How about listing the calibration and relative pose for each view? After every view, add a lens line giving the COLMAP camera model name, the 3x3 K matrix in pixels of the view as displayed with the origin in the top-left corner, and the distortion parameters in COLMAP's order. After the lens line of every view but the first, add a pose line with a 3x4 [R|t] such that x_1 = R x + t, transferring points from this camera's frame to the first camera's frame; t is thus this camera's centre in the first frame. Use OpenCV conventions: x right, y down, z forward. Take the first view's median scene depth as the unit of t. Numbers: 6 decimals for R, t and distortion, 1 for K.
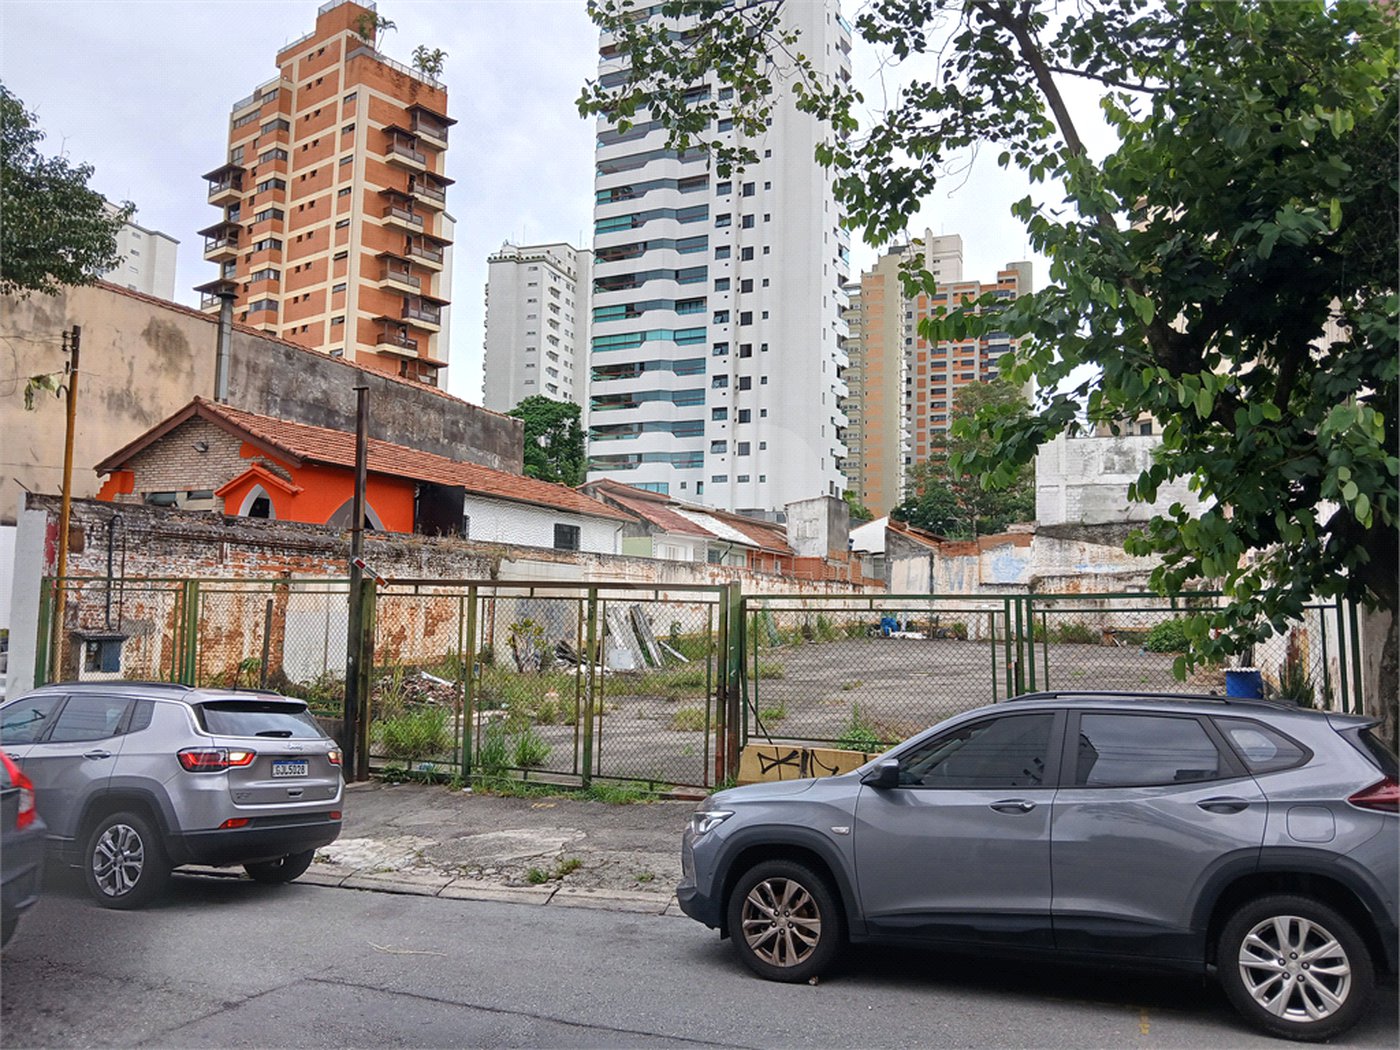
lens RADIAL K [[1106.2, 0, 690.9], [0, 1106.2, 506.4], [0, 0, 1]] dist [0.058285, -0.127115]
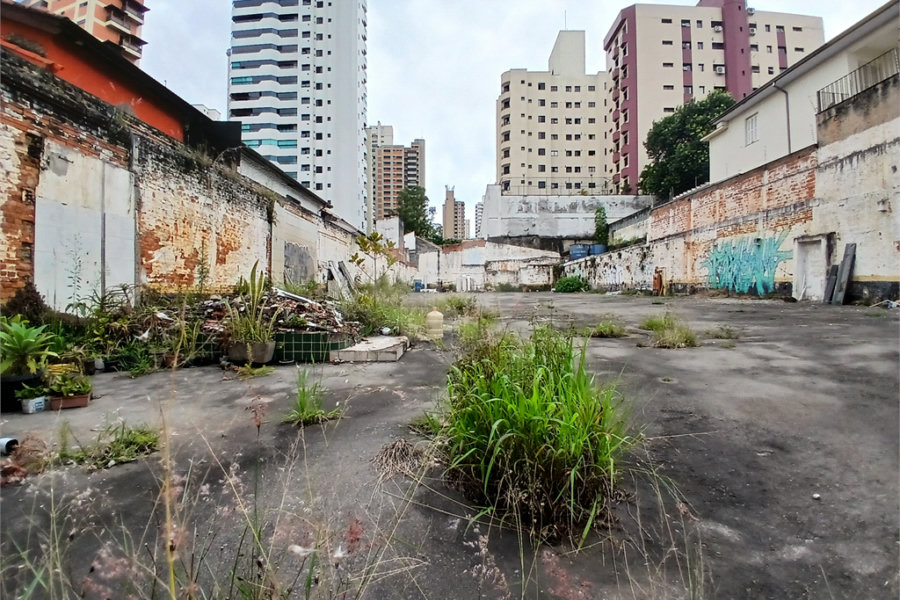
lens RADIAL K [[453.2, 0, 450.9], [0, 453.2, 295.2], [0, 0, 1]] dist [0.001967, -0.045339]
pose [[0.921149, -0.023589, 0.388494, -0.150749], [-0.016861, 0.994806, 0.100384, 0.074142], [-0.388844, -0.099019, 0.915967, 0.418522]]
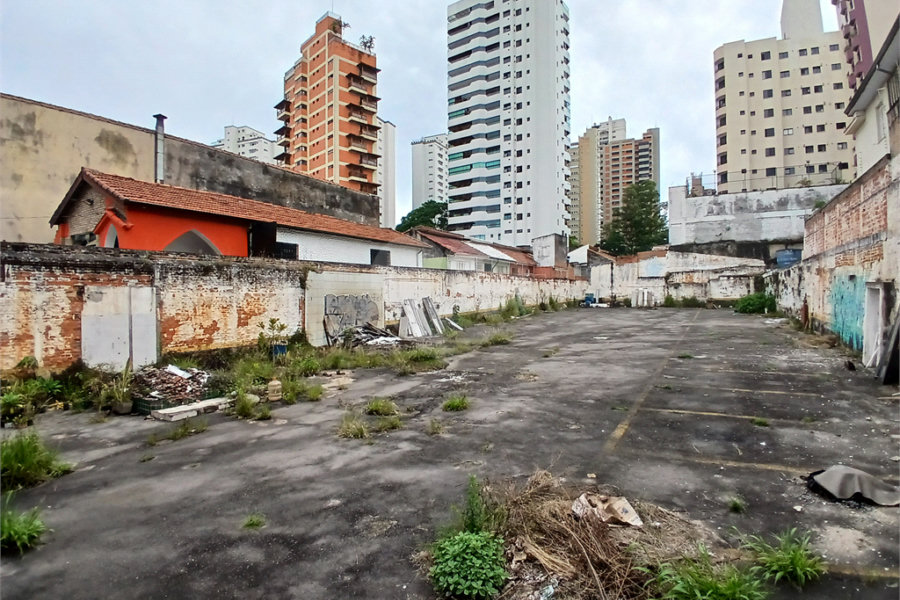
lens RADIAL K [[453.2, 0, 451.0], [0, 453.2, 294.9], [0, 0, 1]] dist [0.001967, -0.045339]
pose [[0.991019, -0.026443, -0.131084, 0.077758], [0.039146, 0.994679, 0.095298, 0.023068], [0.127867, -0.099573, 0.986780, 0.339890]]
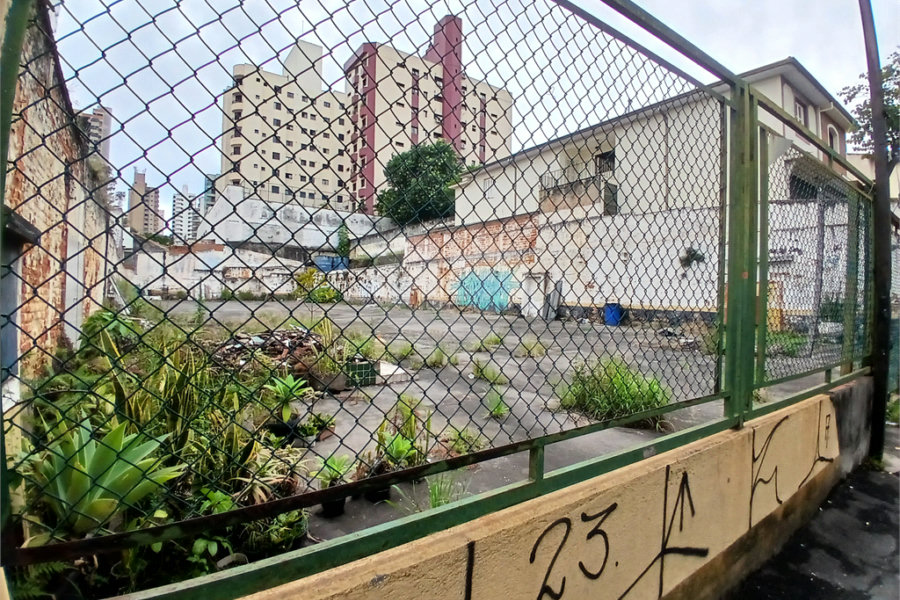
lens RADIAL K [[453.2, 0, 454.6], [0, 453.2, 296.4], [0, 0, 1]] dist [0.001967, -0.045339]
pose [[0.514786, -0.004962, 0.857304, -0.277936], [-0.086584, 0.994569, 0.057747, 0.059834], [-0.852935, -0.103957, 0.511561, 0.443600]]
